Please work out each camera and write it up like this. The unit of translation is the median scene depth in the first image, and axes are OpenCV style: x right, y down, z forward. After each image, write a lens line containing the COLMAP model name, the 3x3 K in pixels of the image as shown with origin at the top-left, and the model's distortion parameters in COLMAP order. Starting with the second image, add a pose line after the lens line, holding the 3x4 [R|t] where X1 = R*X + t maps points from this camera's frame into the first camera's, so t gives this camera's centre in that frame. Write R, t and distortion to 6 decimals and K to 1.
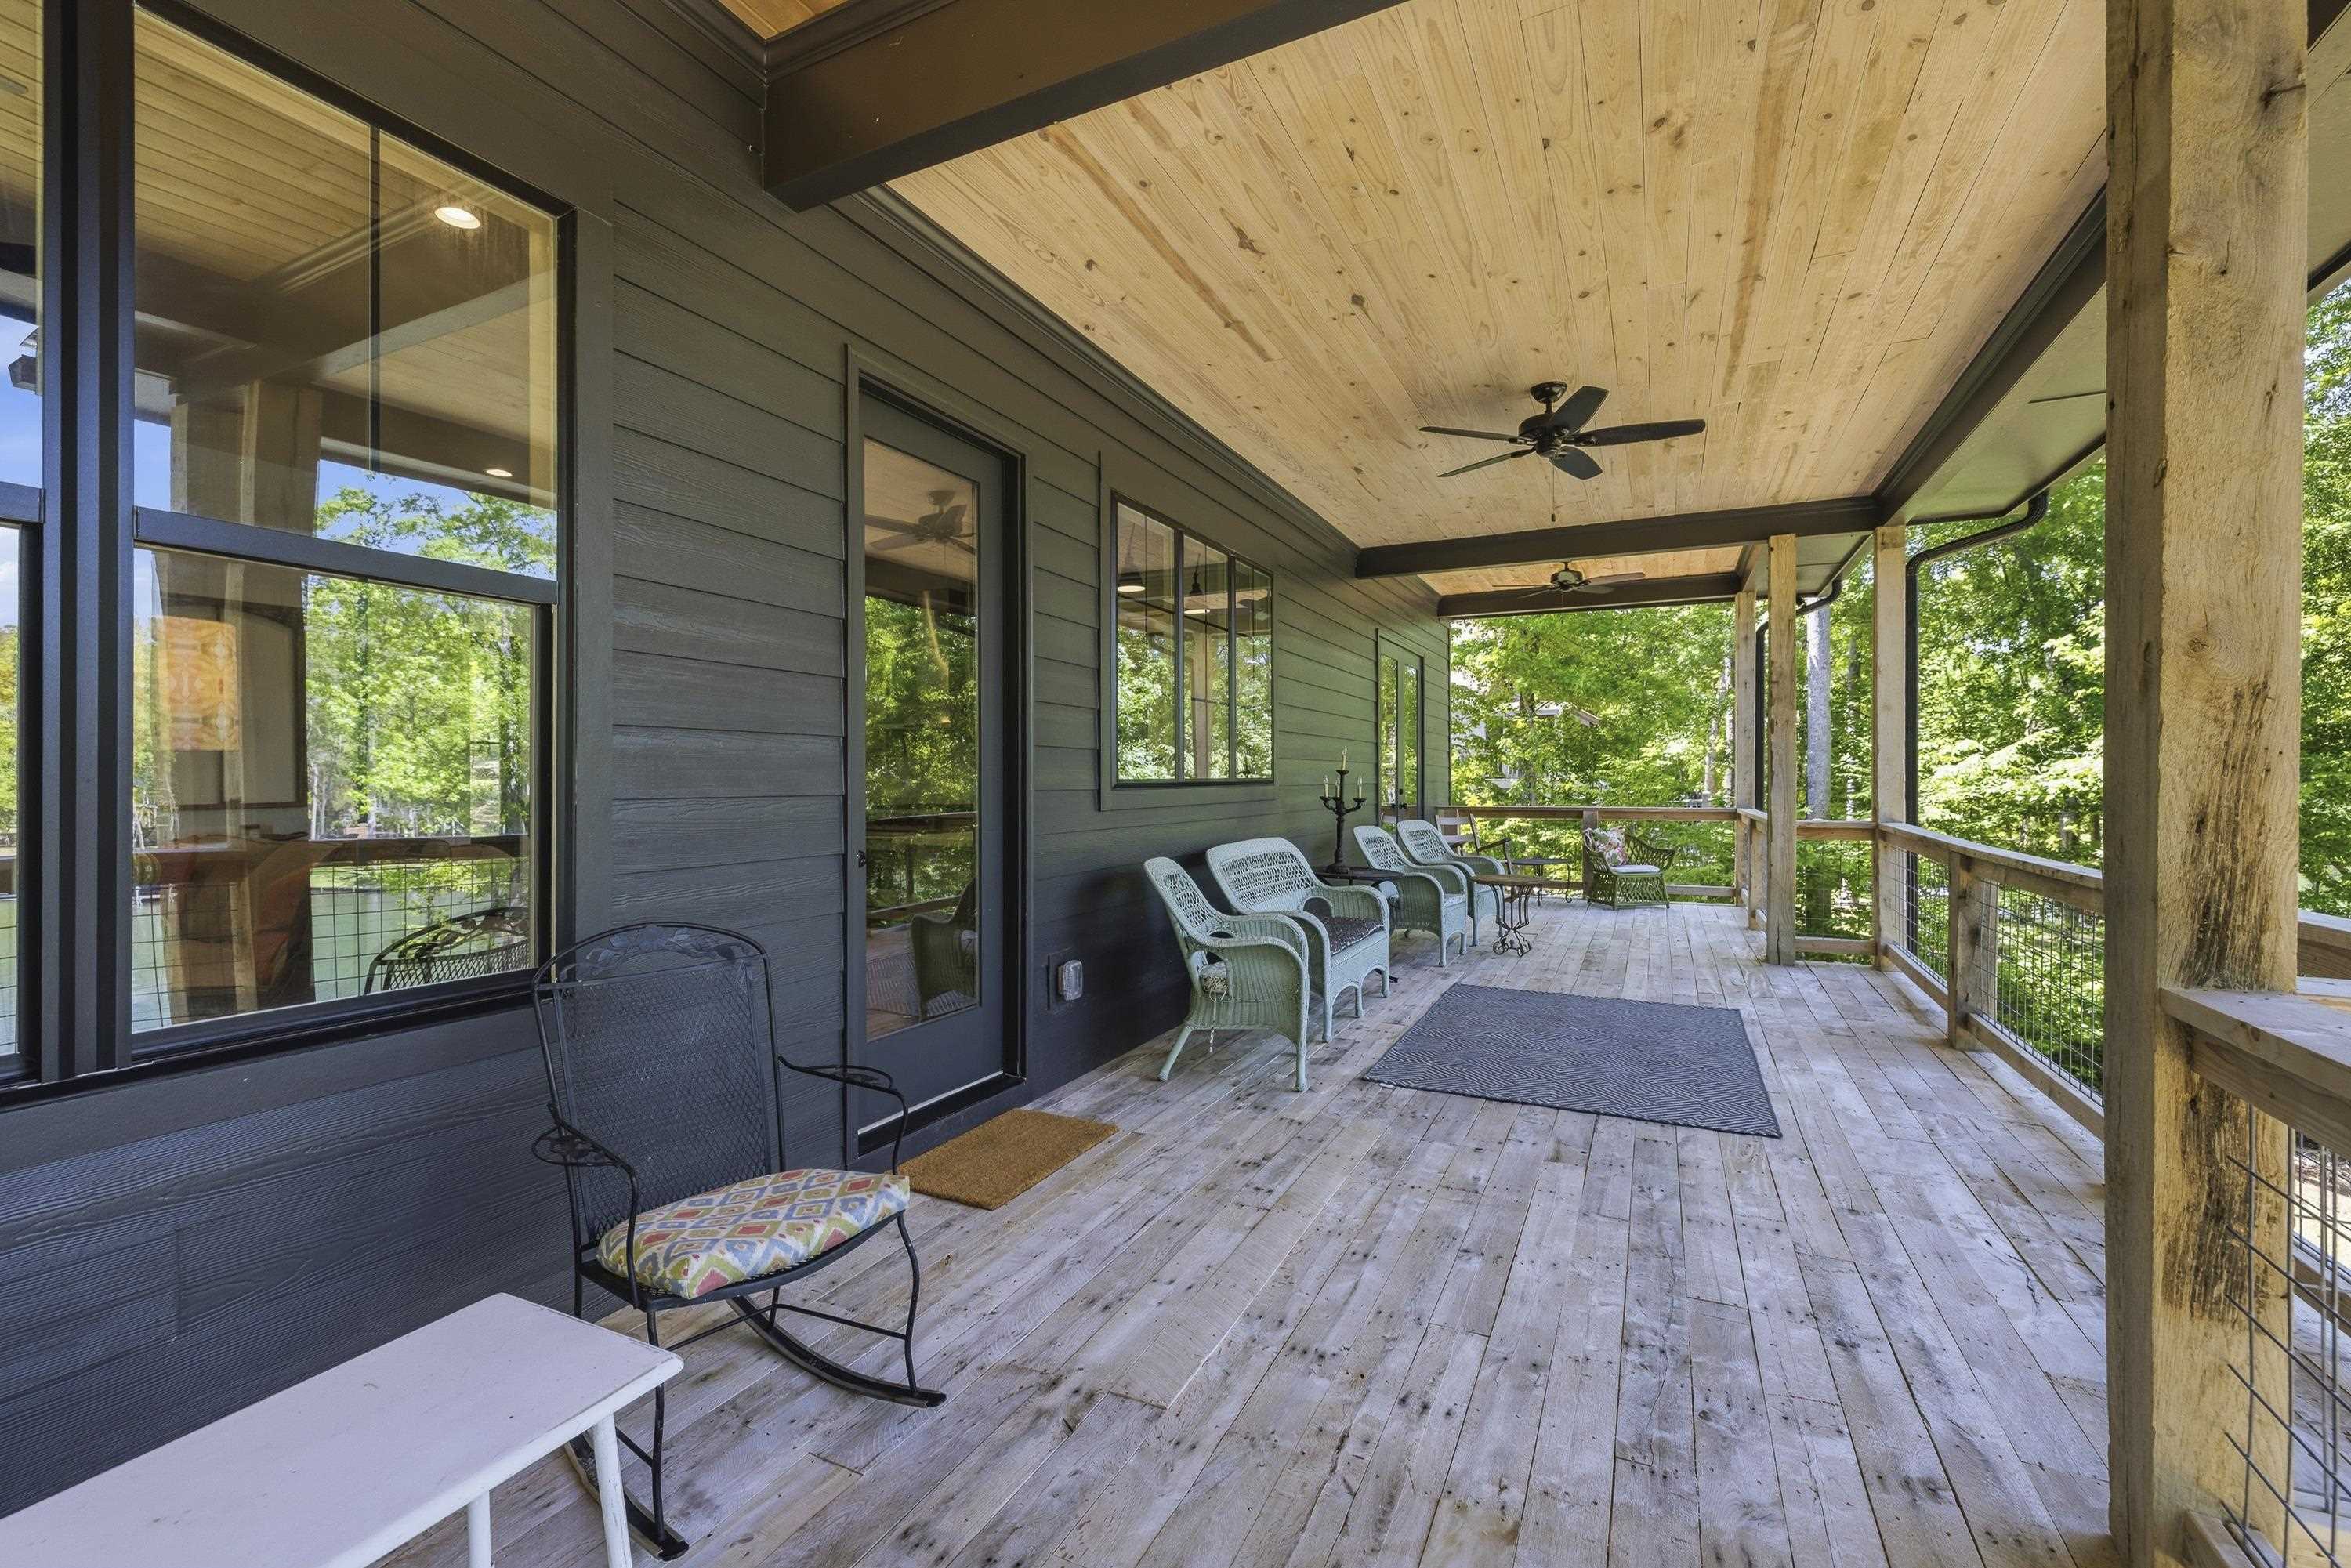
lens RADIAL K [[999.8, 0, 1161.3], [0, 999.8, 776.3], [0, 0, 1]] dist [-0.001877, 0.000136]
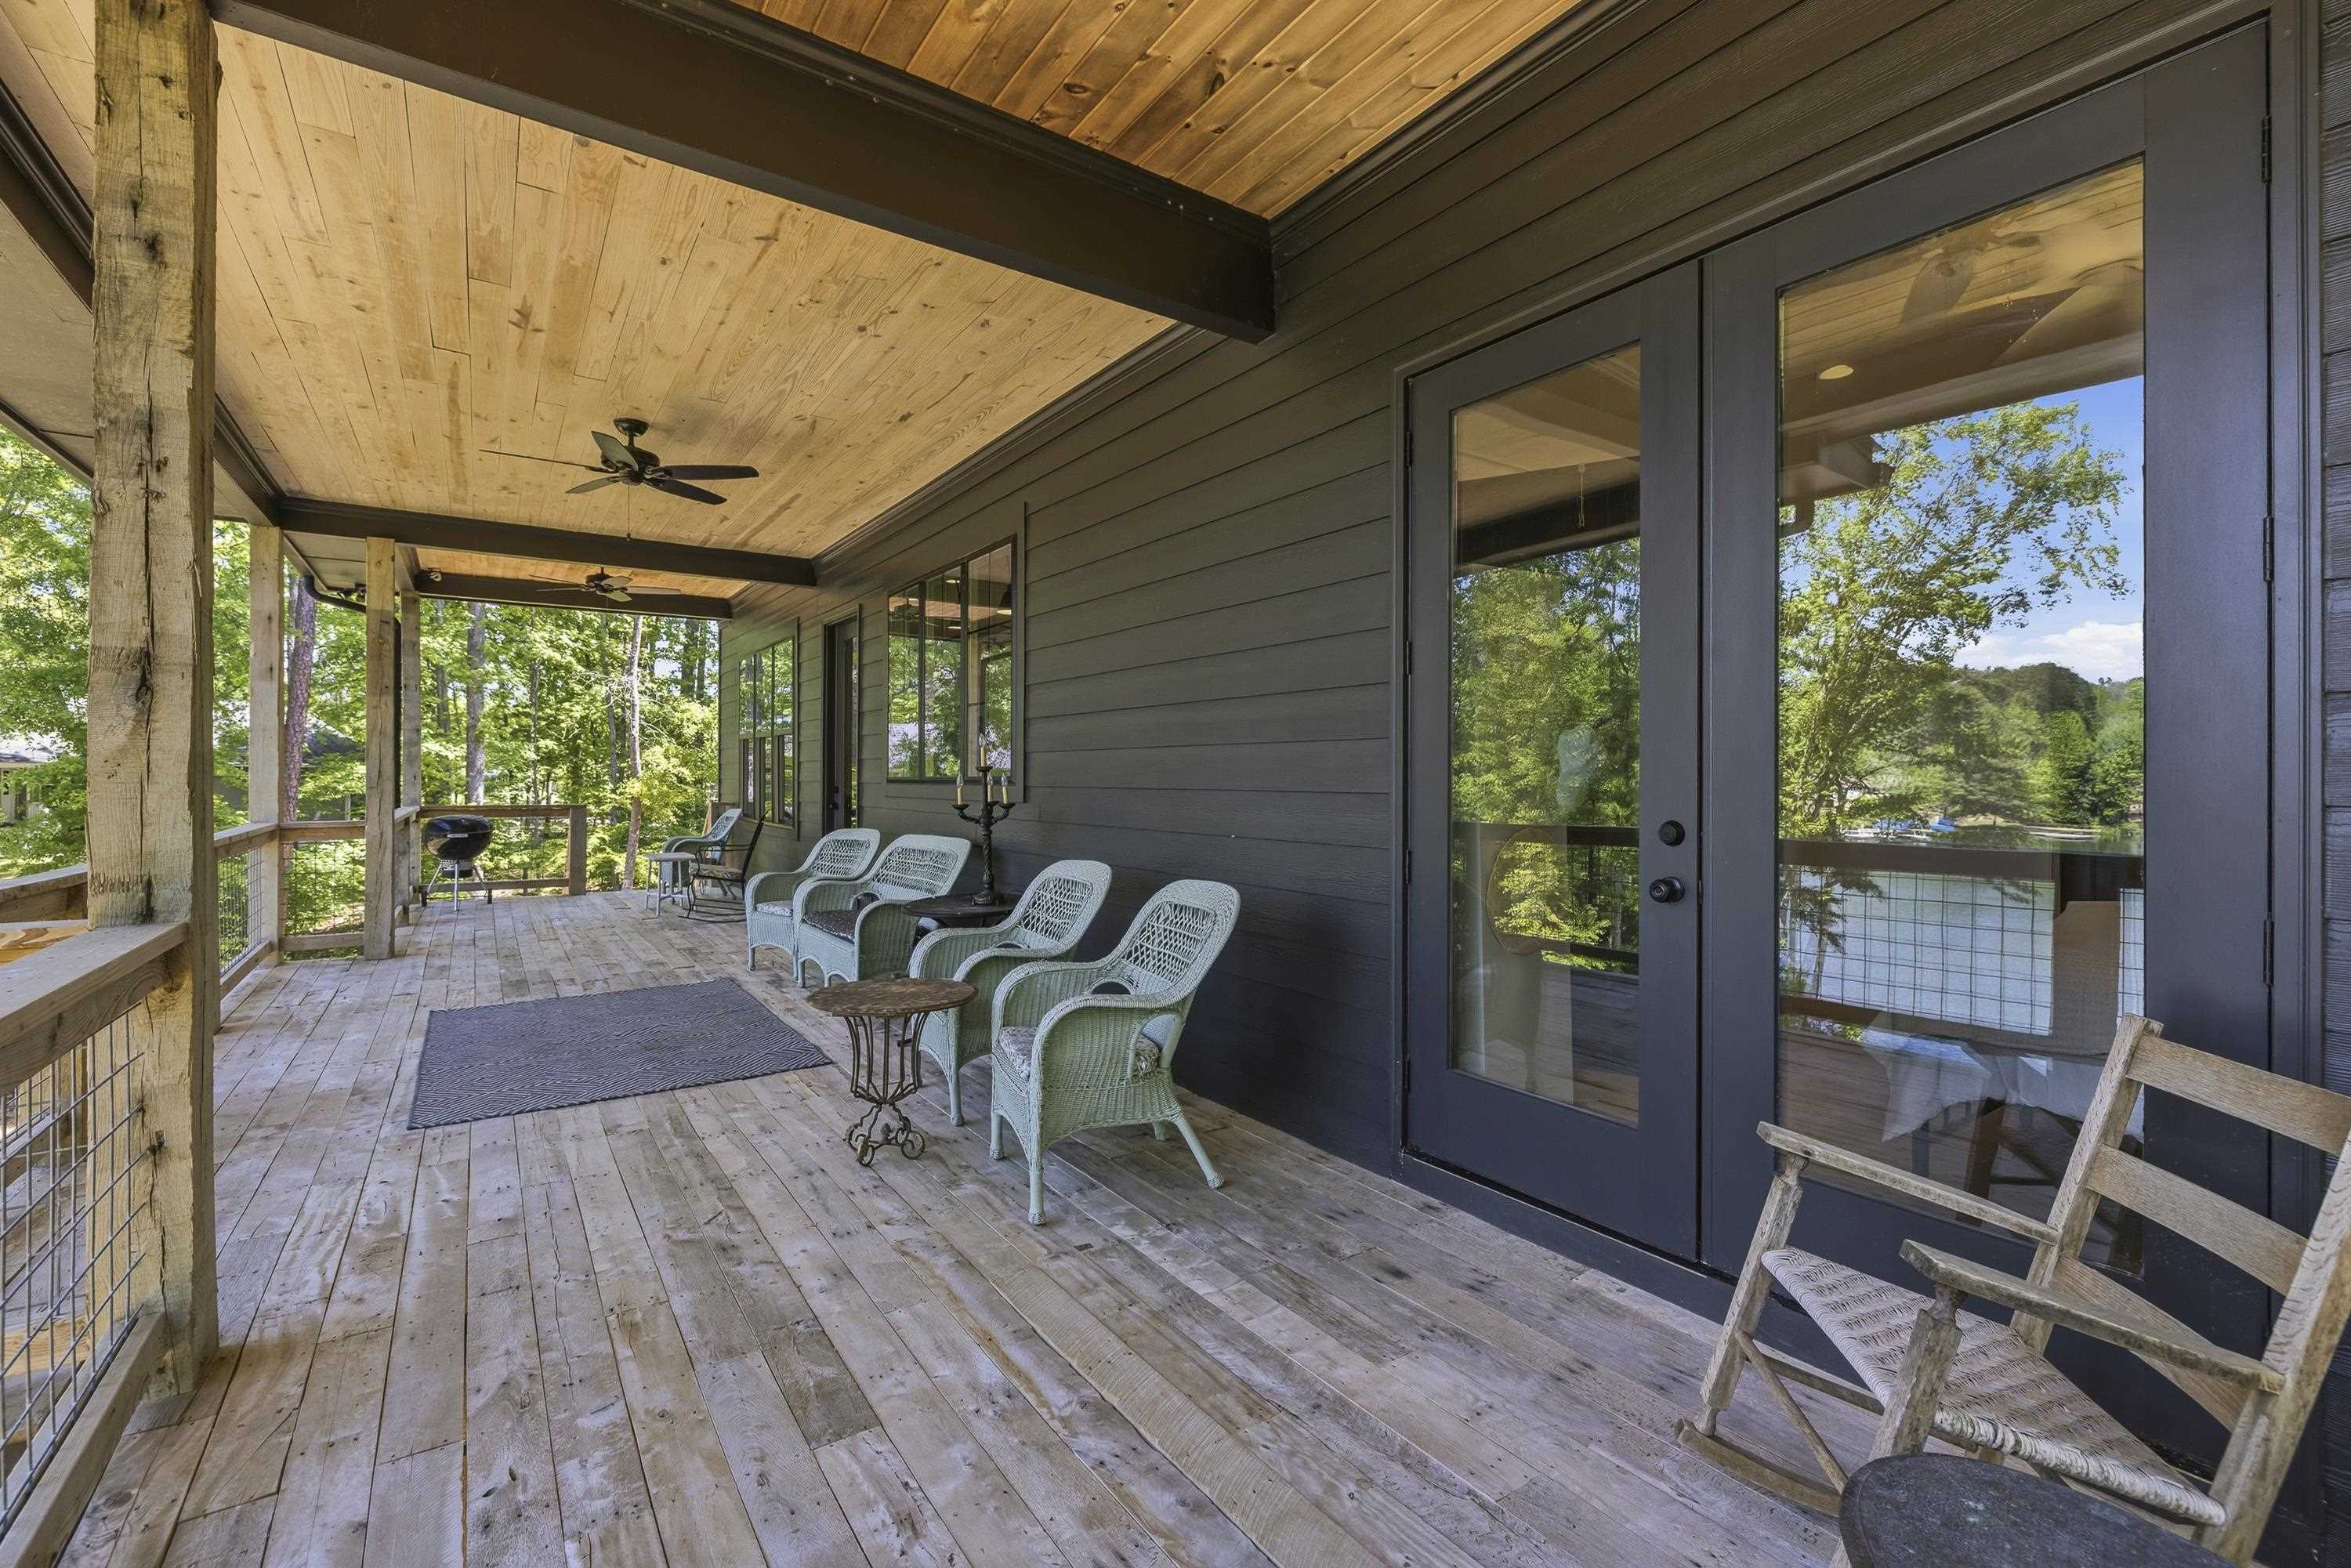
lens RADIAL K [[997.9, 0, 1160.0], [0, 997.9, 768.2], [0, 0, 1]] dist [-0.001148, -0.000308]
pose [[-0.486837, -0.004212, -0.873483, 1.523071], [0.001640, 0.999982, -0.005737, -0.000090], [0.873491, -0.004226, -0.486821, 2.924346]]
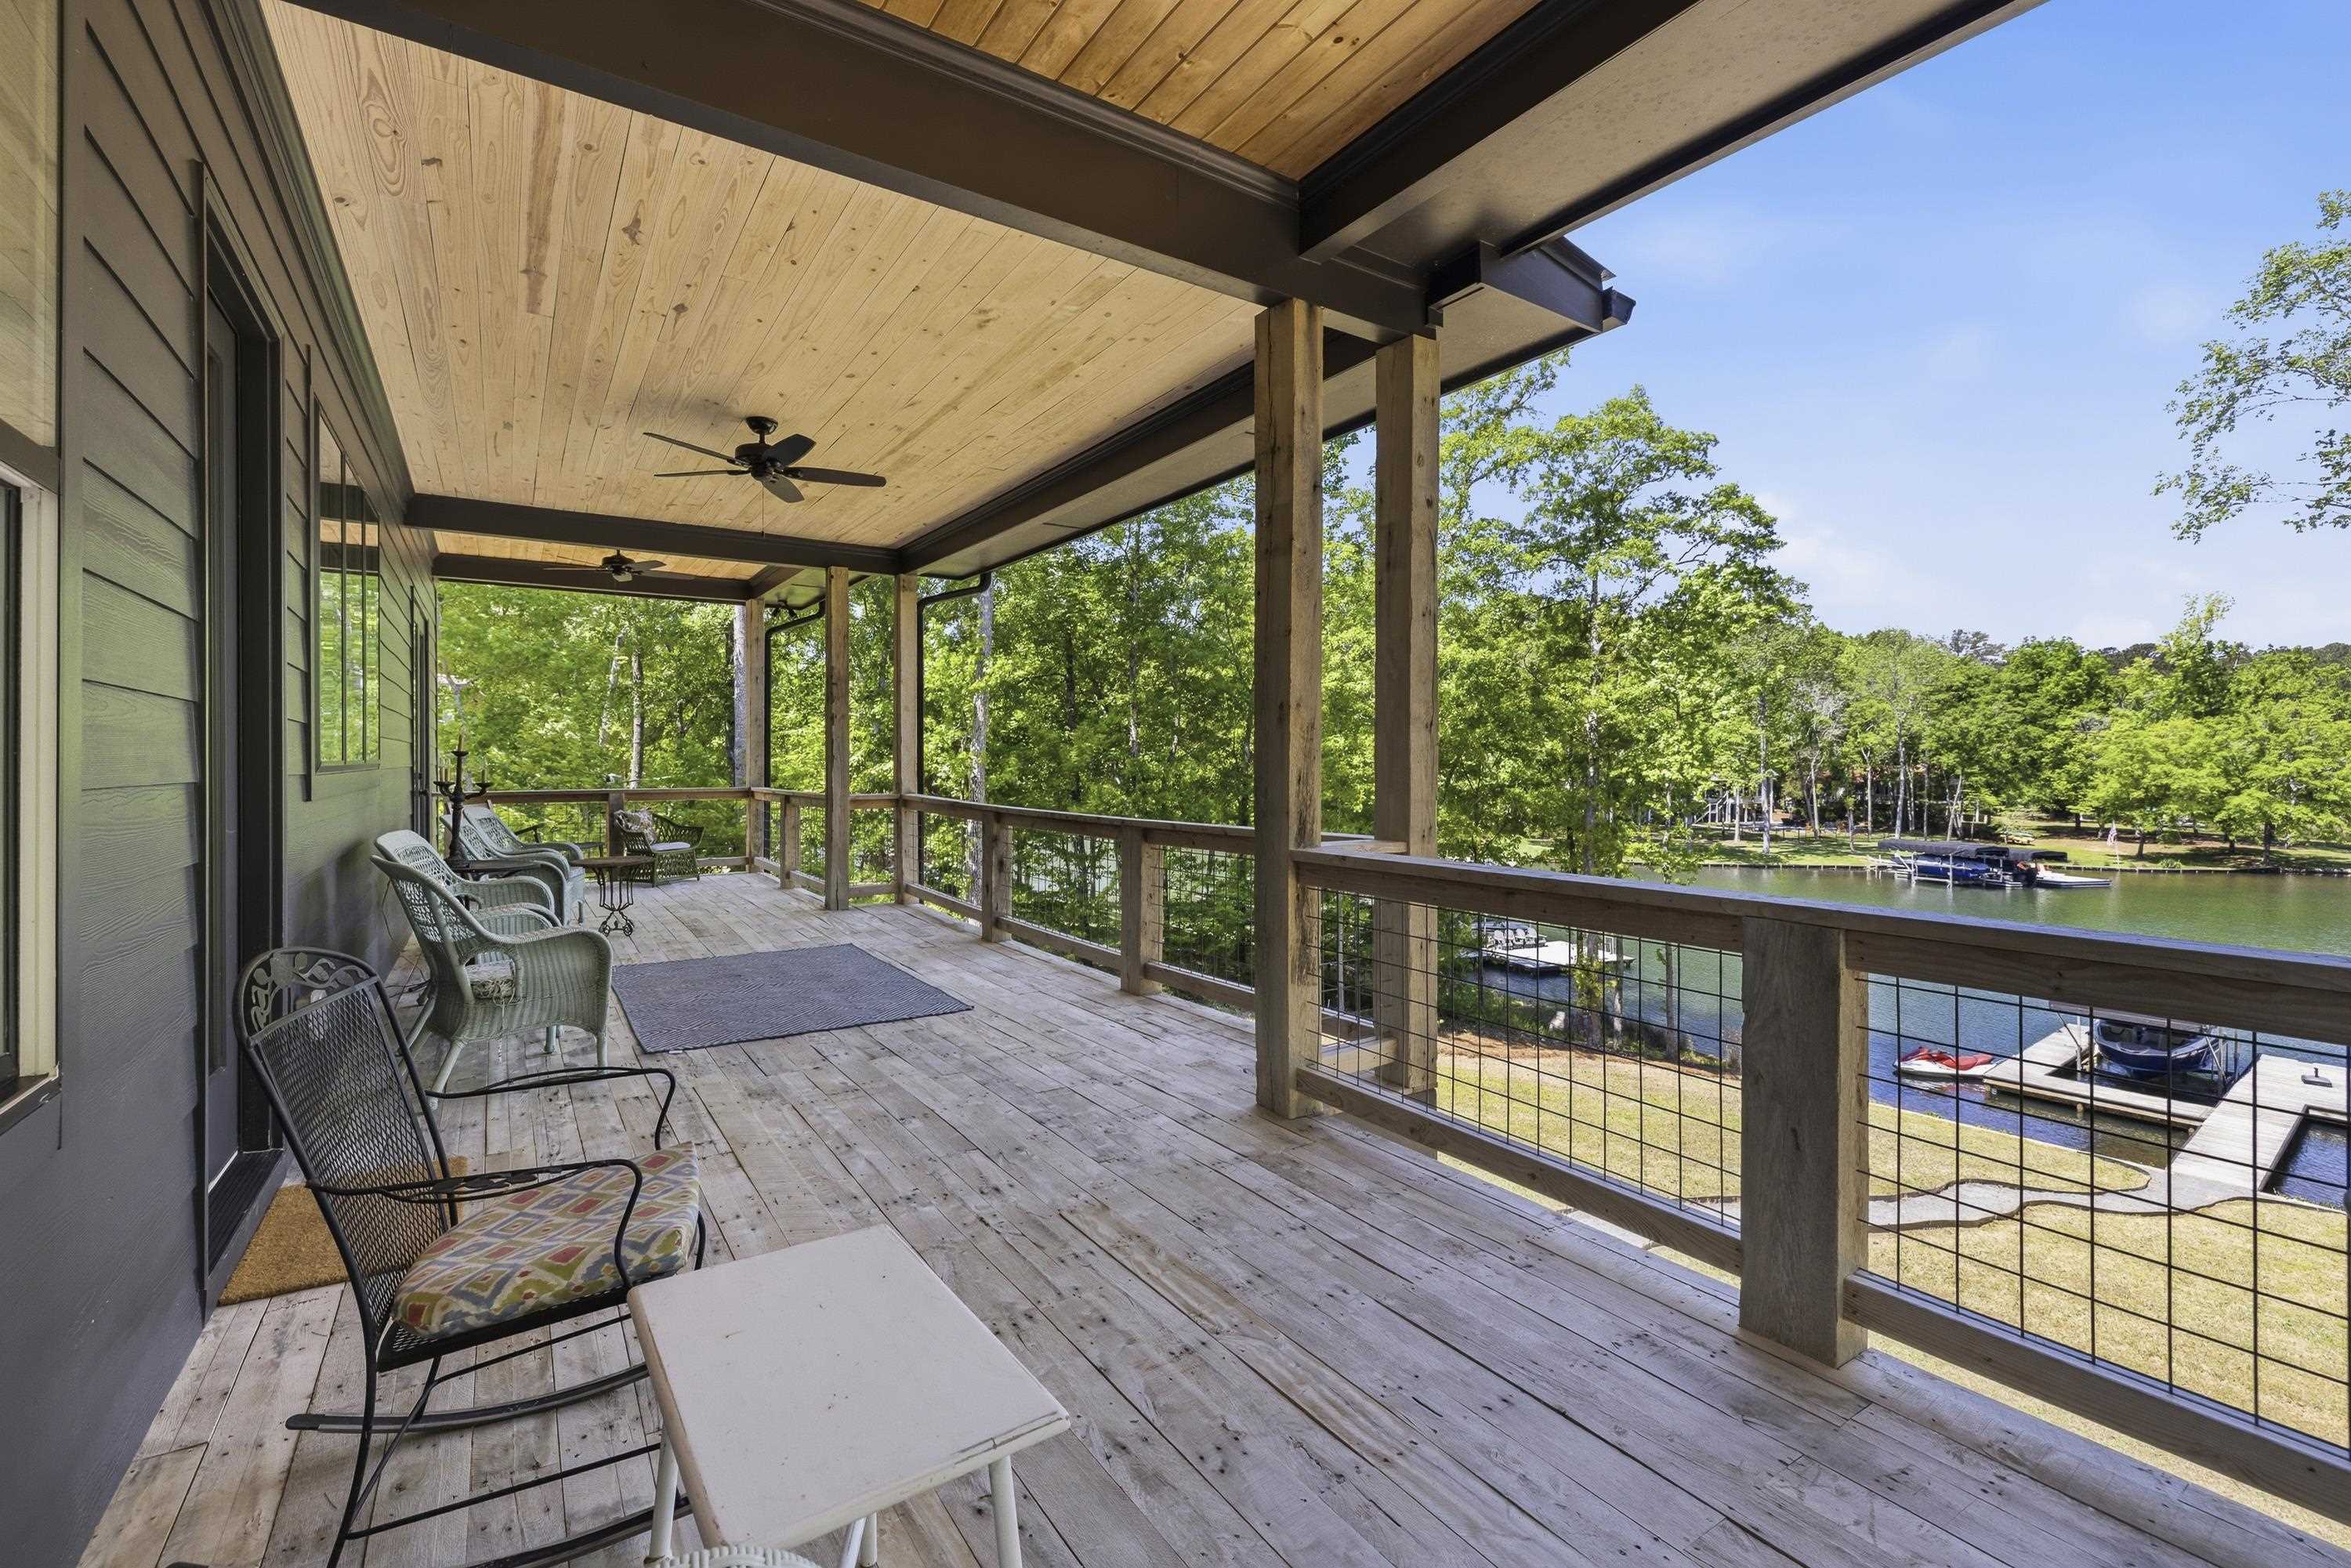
lens RADIAL K [[997.9, 0, 1160.0], [0, 997.9, 768.2], [0, 0, 1]] dist [-0.001148, -0.000308]
pose [[0.511910, -0.005702, 0.859020, -0.519636], [-0.002854, 0.999961, 0.008339, -0.001745], [-0.859035, -0.006720, 0.511874, 0.025834]]
